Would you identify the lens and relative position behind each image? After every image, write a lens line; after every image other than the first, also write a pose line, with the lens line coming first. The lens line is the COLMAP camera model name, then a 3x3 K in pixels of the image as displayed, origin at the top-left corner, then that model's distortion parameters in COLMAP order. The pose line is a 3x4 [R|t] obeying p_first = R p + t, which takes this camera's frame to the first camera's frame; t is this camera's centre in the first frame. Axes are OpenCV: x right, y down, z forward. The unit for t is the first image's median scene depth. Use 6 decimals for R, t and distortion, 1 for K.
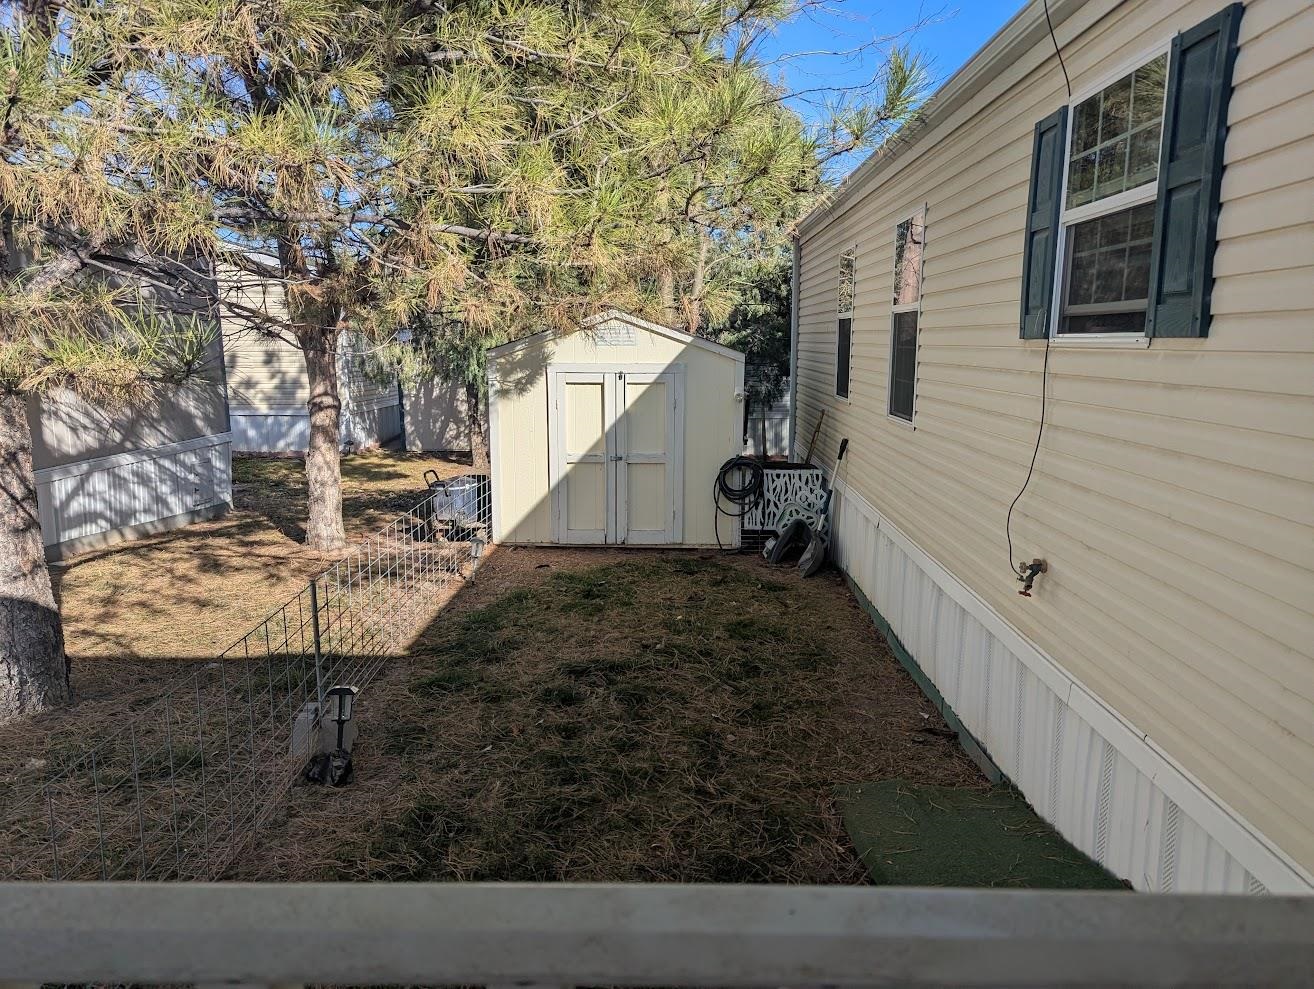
lens RADIAL K [[923.1, 0, 665.6], [0, 923.1, 495.6], [0, 0, 1]] dist [0.068207, -0.061976]
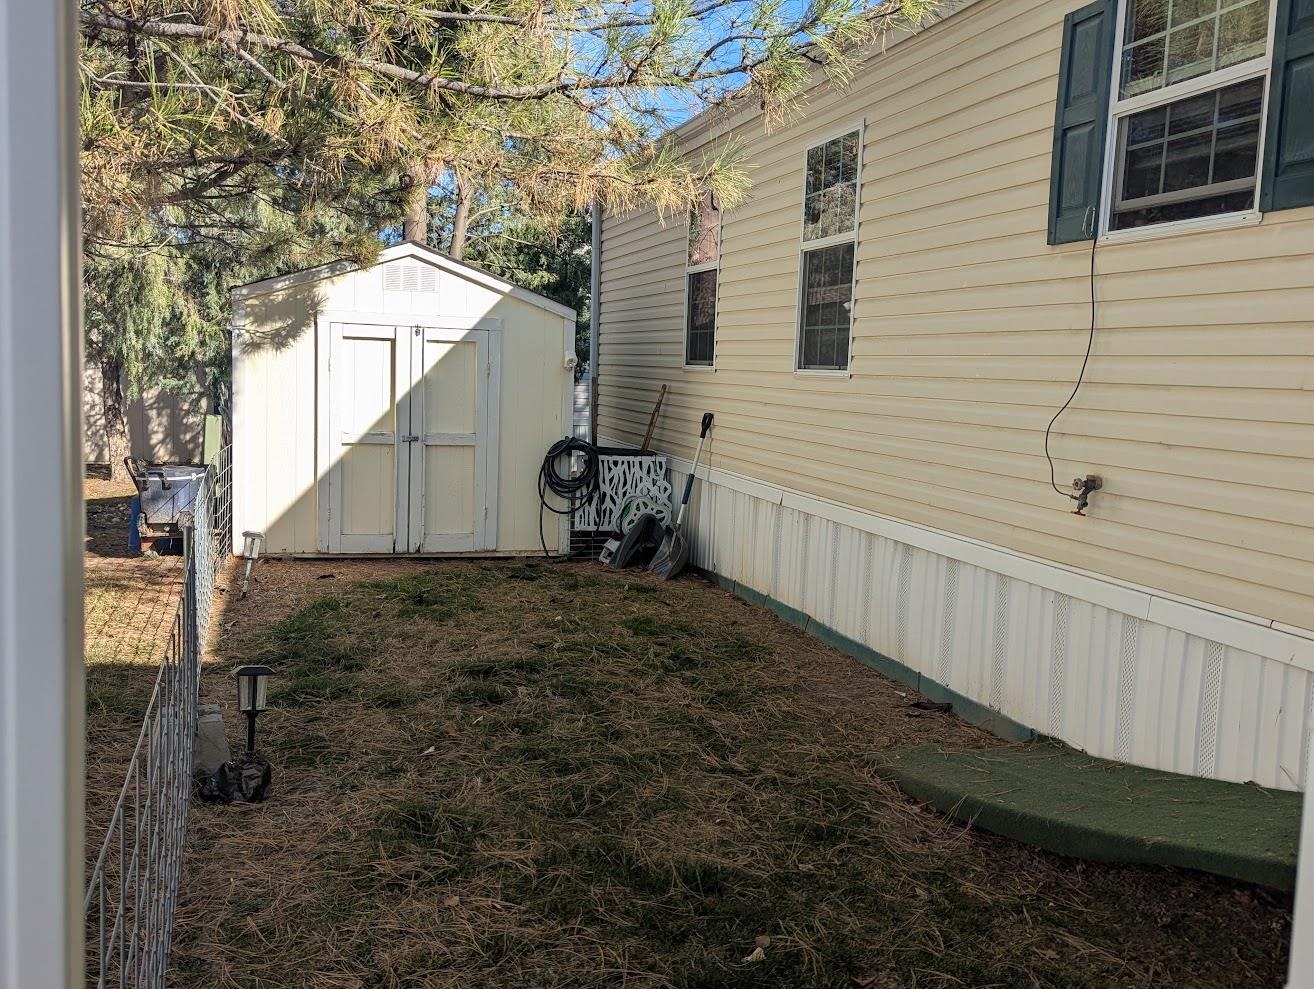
lens RADIAL K [[1192.9, 0, 657.0], [0, 1192.9, 494.5], [0, 0, 1]] dist [0.071422, -0.011269]
pose [[0.947162, 0.000602, 0.320754, -0.183255], [0.019443, 0.998052, -0.059288, 0.070359], [-0.320165, 0.062391, 0.945305, 0.004931]]
